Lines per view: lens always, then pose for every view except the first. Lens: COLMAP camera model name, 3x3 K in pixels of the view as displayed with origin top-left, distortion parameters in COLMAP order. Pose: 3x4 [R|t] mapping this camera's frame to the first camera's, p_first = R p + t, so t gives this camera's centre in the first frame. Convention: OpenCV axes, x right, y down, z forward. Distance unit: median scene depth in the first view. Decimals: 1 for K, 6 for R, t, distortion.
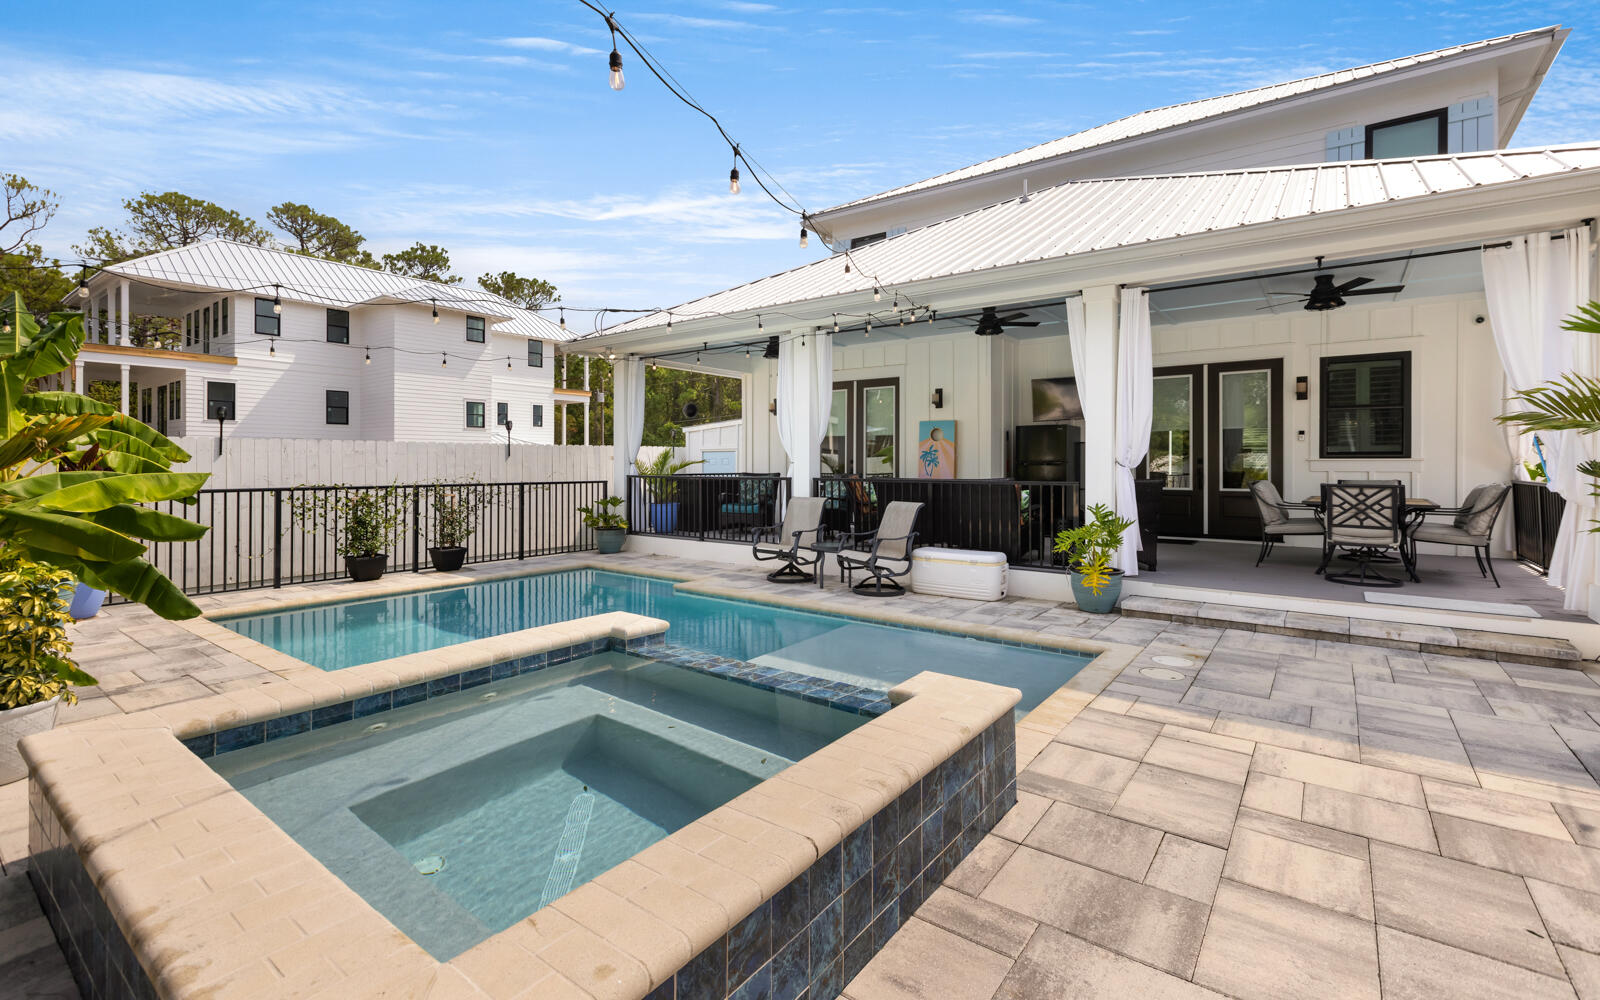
lens RADIAL K [[718.6, 0, 799.2], [0, 718.6, 462.8], [0, 0, 1]] dist [0.000576, 0.000005]
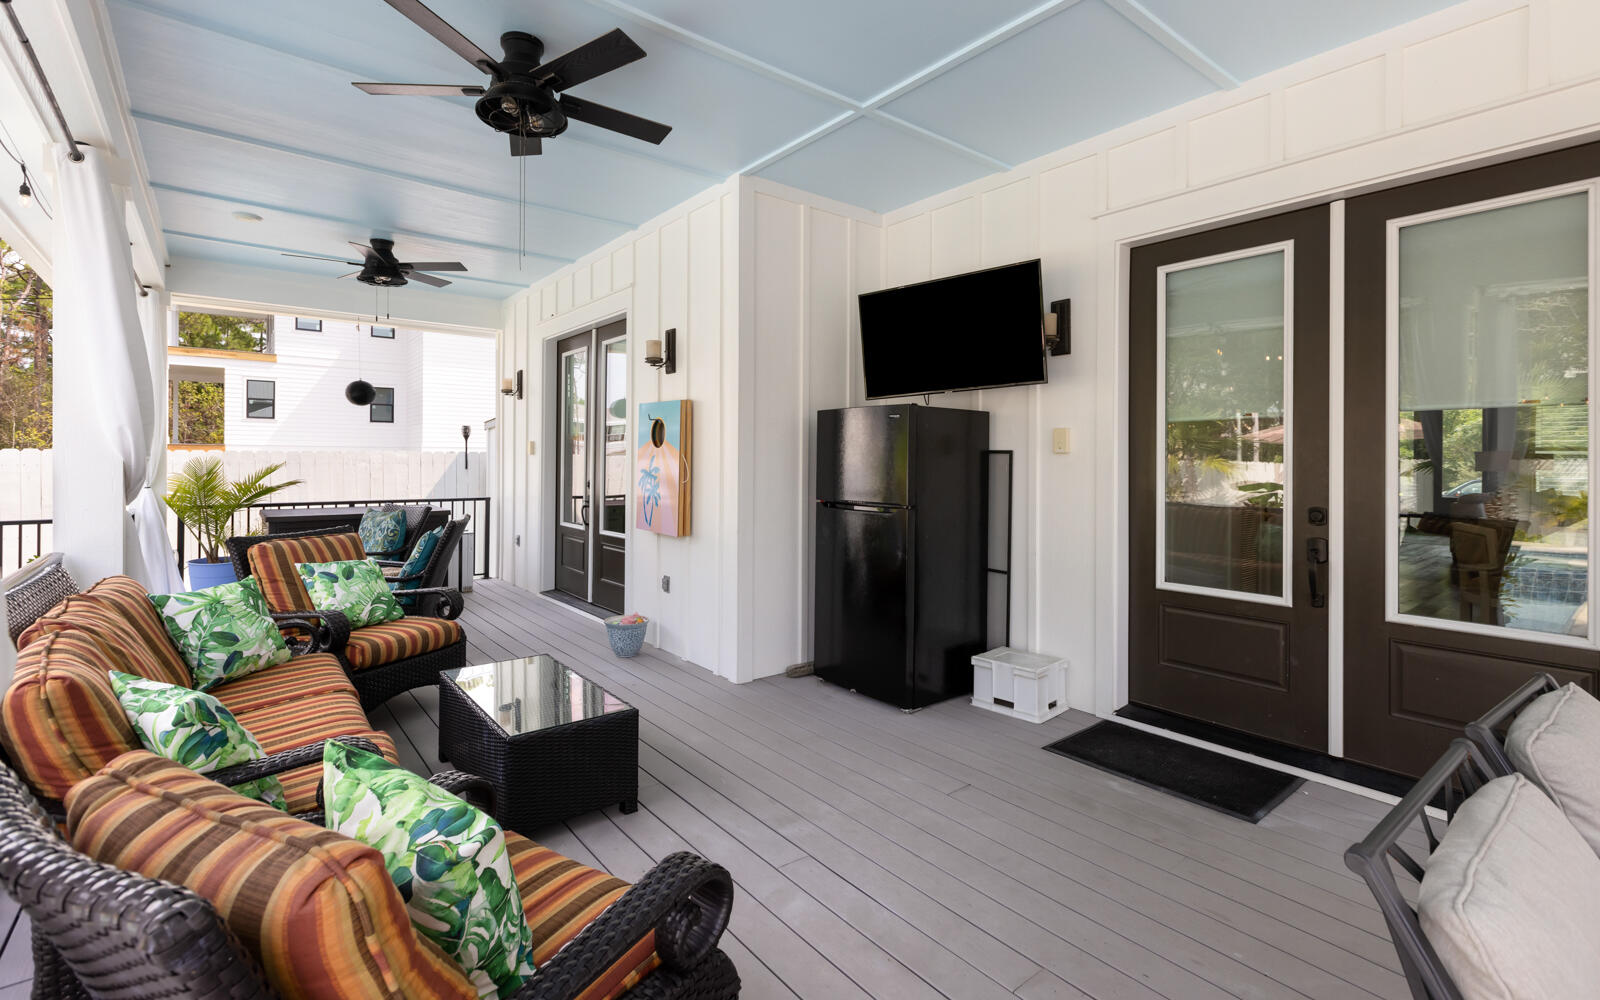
lens RADIAL K [[718.6, 0, 799.2], [0, 718.6, 462.8], [0, 0, 1]] dist [0.000576, 0.000005]
pose [[0.967934, 0.006036, -0.251133, 0.342890], [-0.005062, 0.999977, 0.004525, -0.021107], [0.251155, -0.003109, 0.967942, 0.526566]]
